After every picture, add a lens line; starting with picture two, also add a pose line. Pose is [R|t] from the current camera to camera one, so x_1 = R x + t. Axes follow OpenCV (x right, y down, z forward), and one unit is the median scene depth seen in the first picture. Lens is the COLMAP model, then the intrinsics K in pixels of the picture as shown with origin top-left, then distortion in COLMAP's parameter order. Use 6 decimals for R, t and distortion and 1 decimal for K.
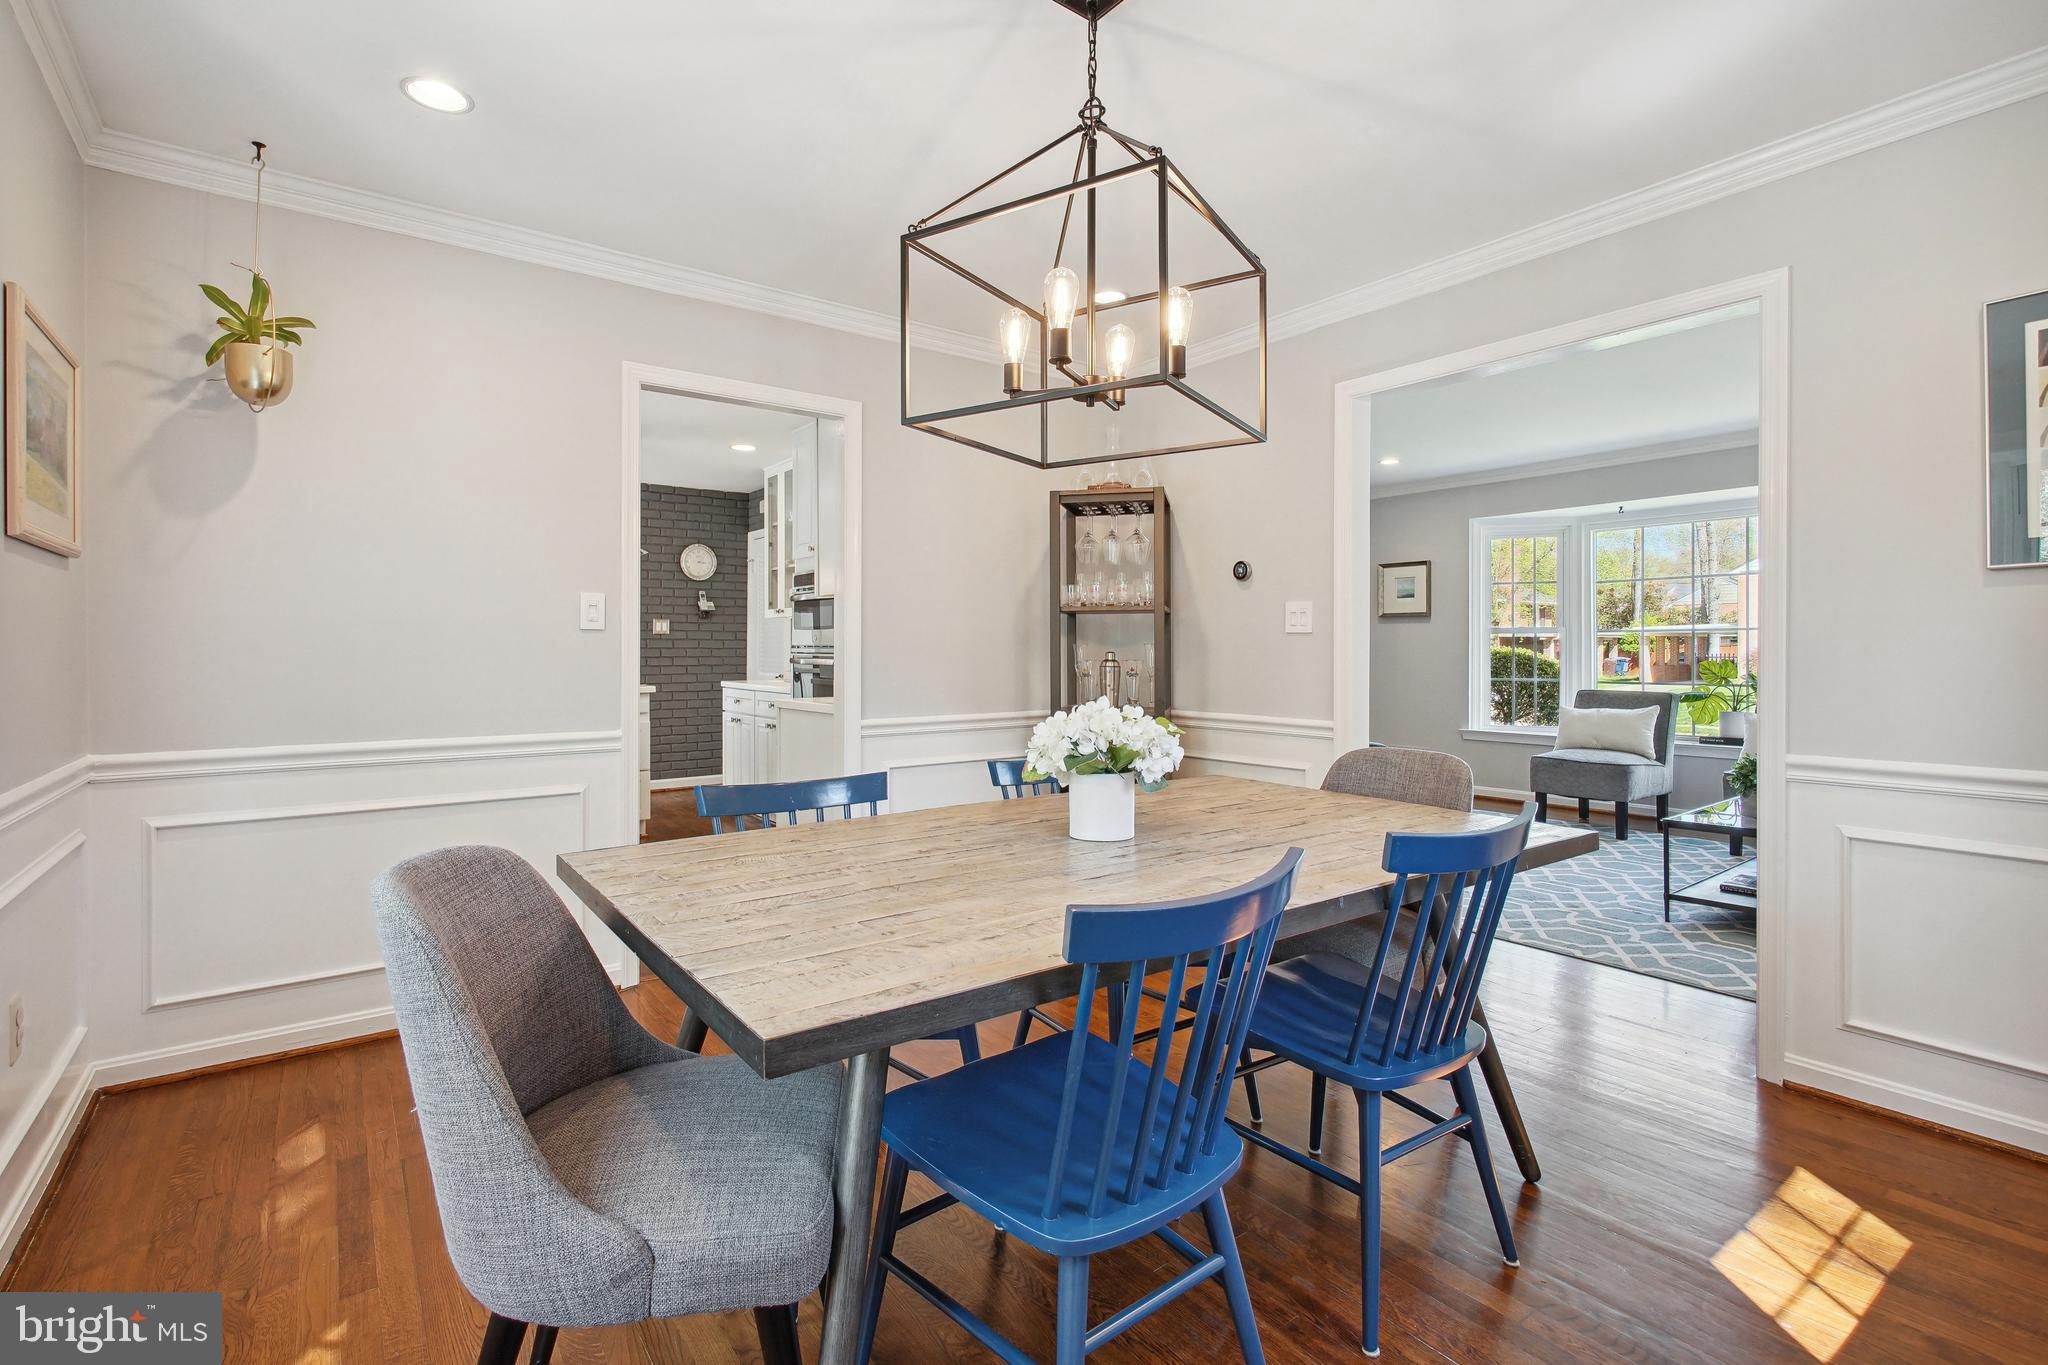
lens RADIAL K [[943.5, 0, 1015.1], [0, 943.5, 652.7], [0, 0, 1]] dist [-0.000797, 0.000402]
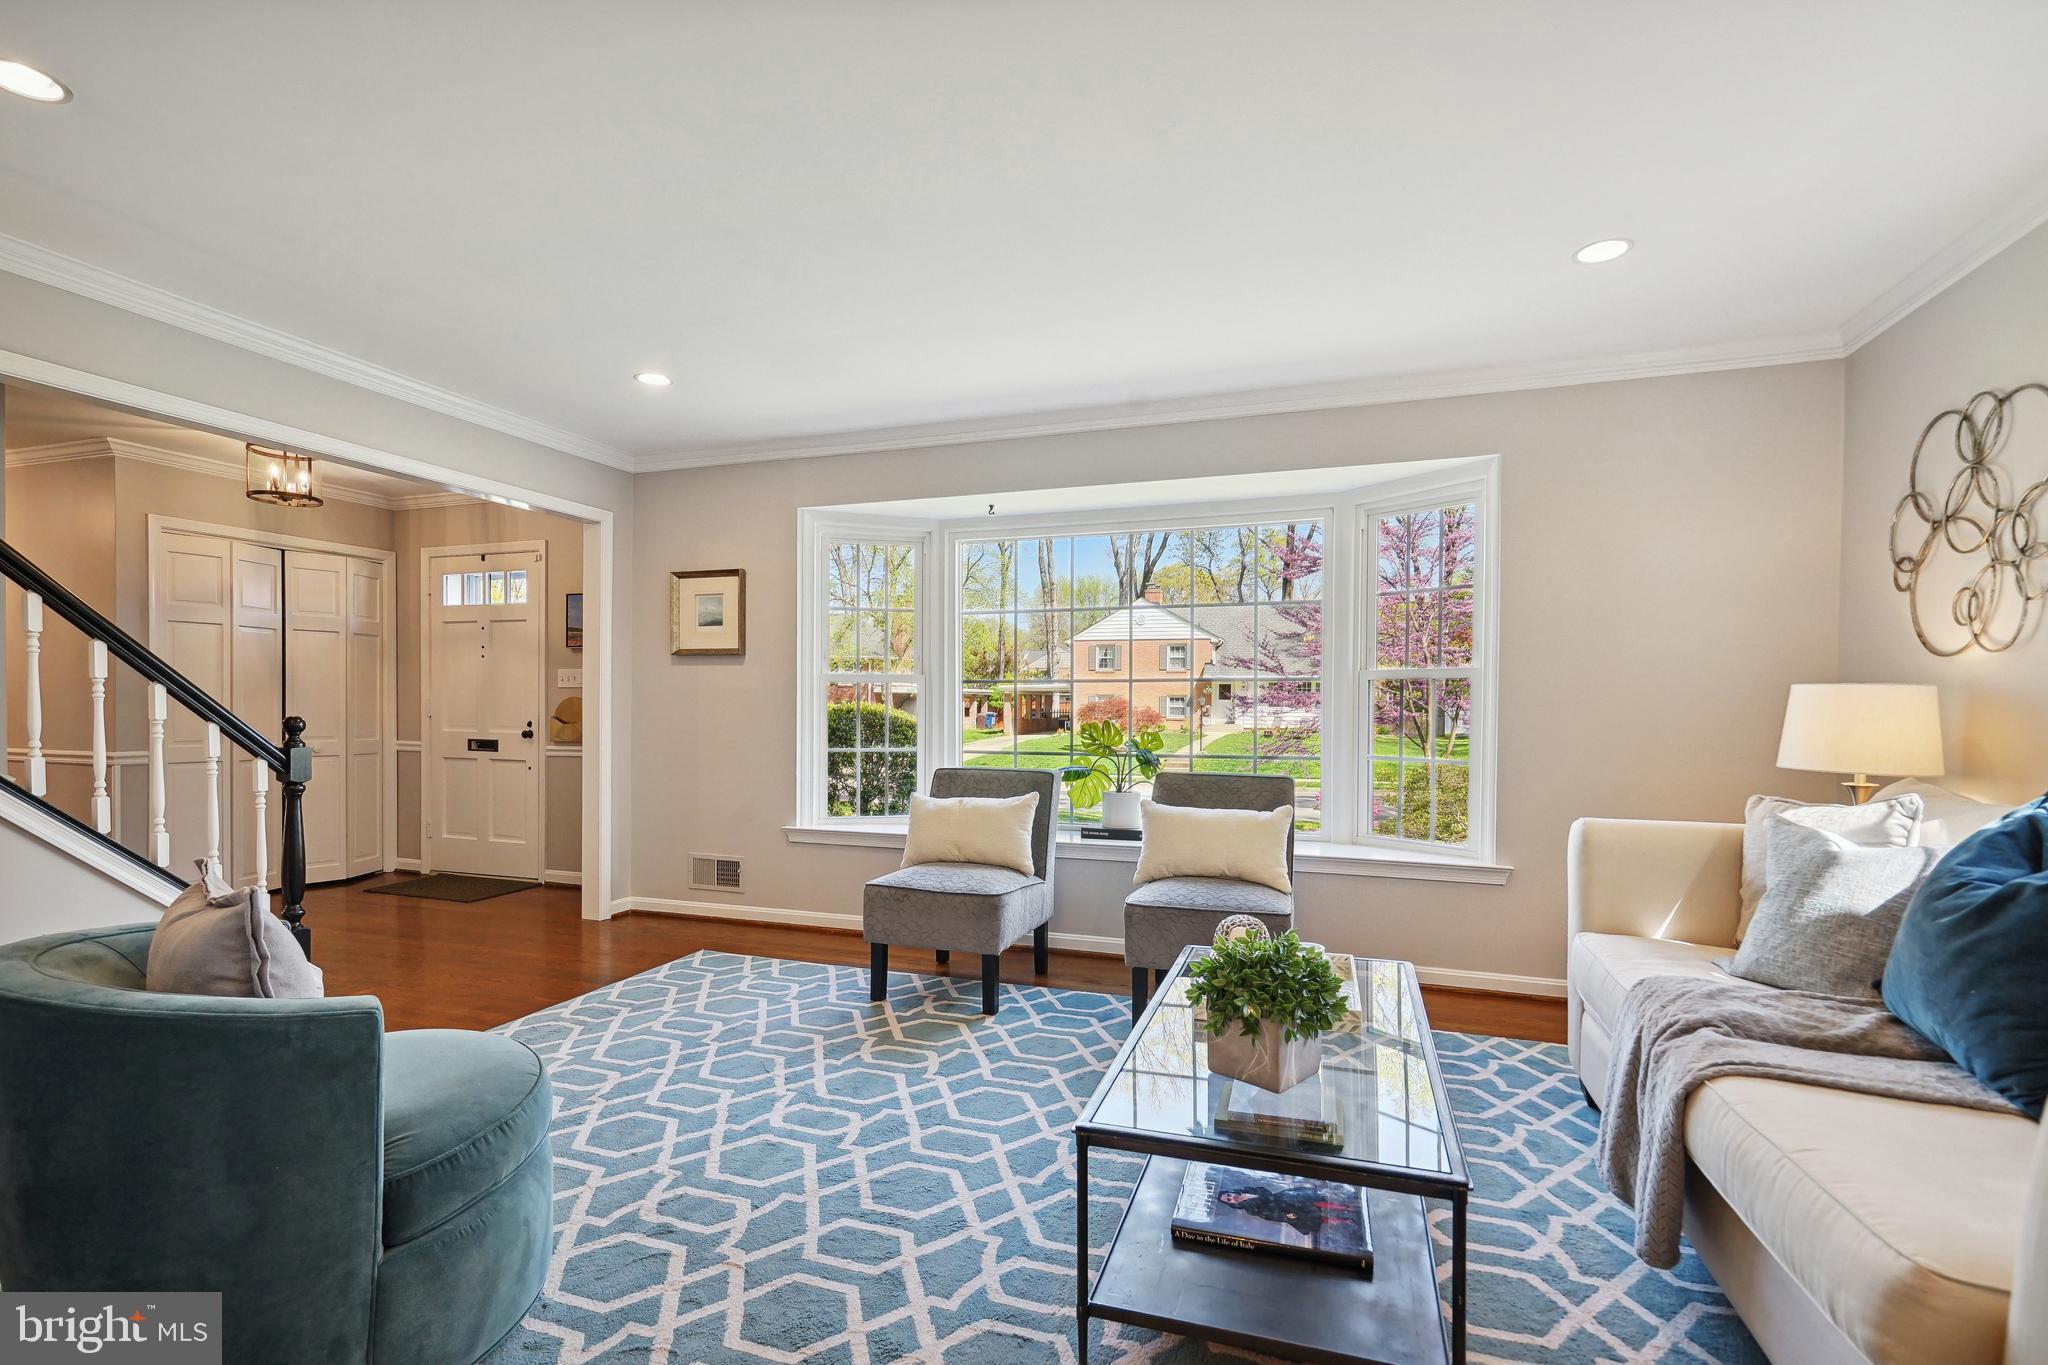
lens RADIAL K [[940.0, 0, 1021.5], [0, 940.0, 717.0], [0, 0, 1]] dist [-0.001197, 0.000128]
pose [[0.822583, -0.002471, 0.568640, 0.248382], [-0.003543, 0.999949, 0.009471, -0.002781], [-0.568634, -0.009805, 0.822532, 0.387217]]
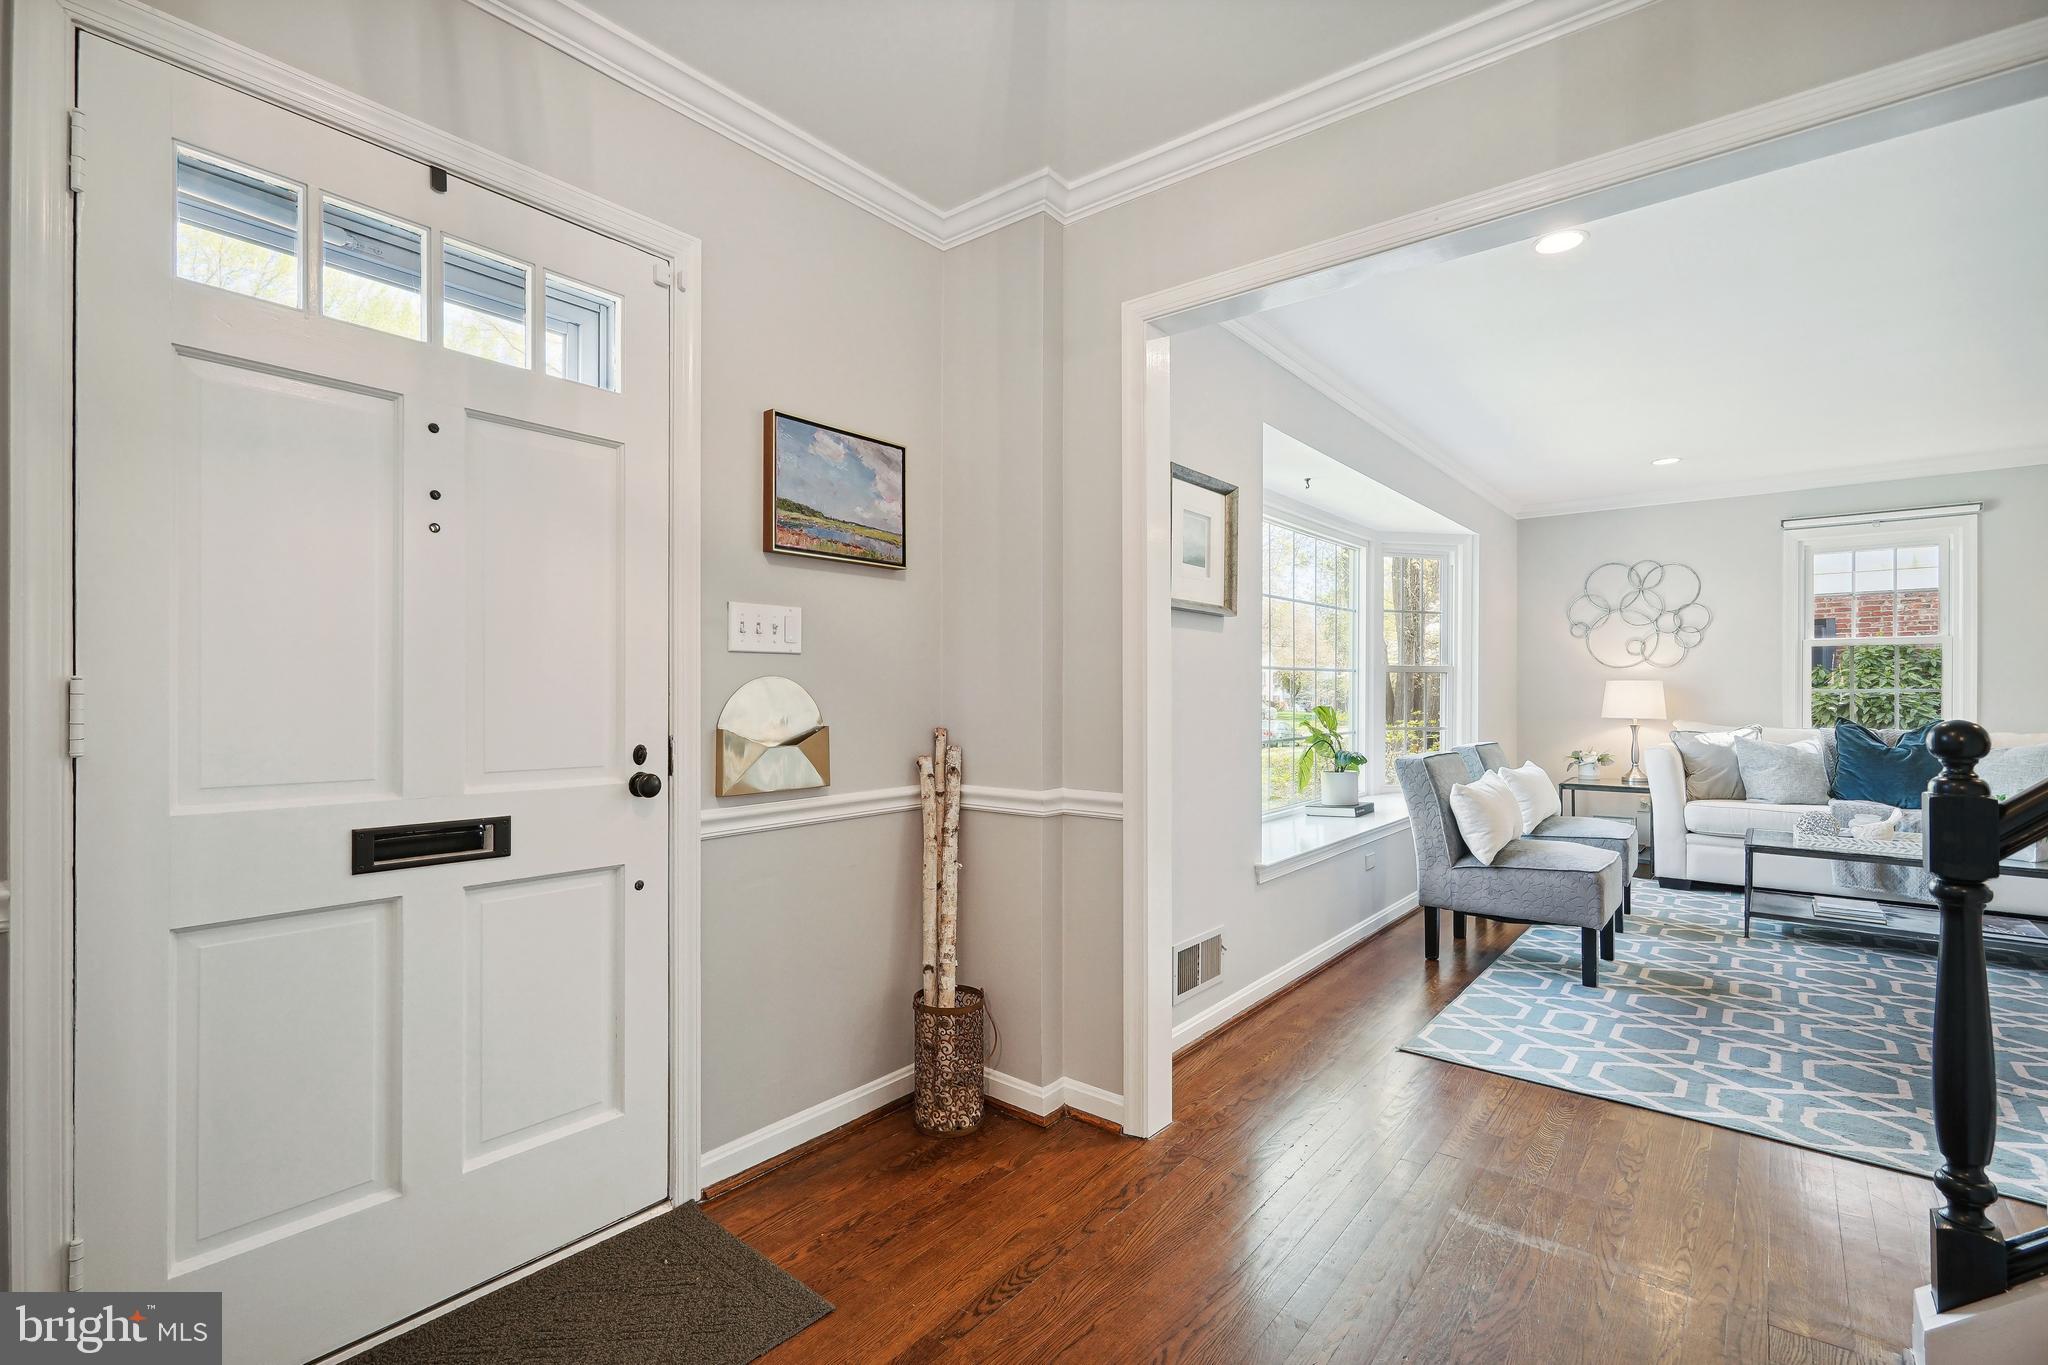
lens RADIAL K [[927.6, 0, 1023.5], [0, 927.6, 698.6], [0, 0, 1]] dist [0.000791, 0.001001]
pose [[-0.254099, -0.002068, 0.967176, 0.061656], [0.007678, 0.999962, 0.004155, -0.004251], [-0.967148, 0.008482, -0.254074, 1.296956]]
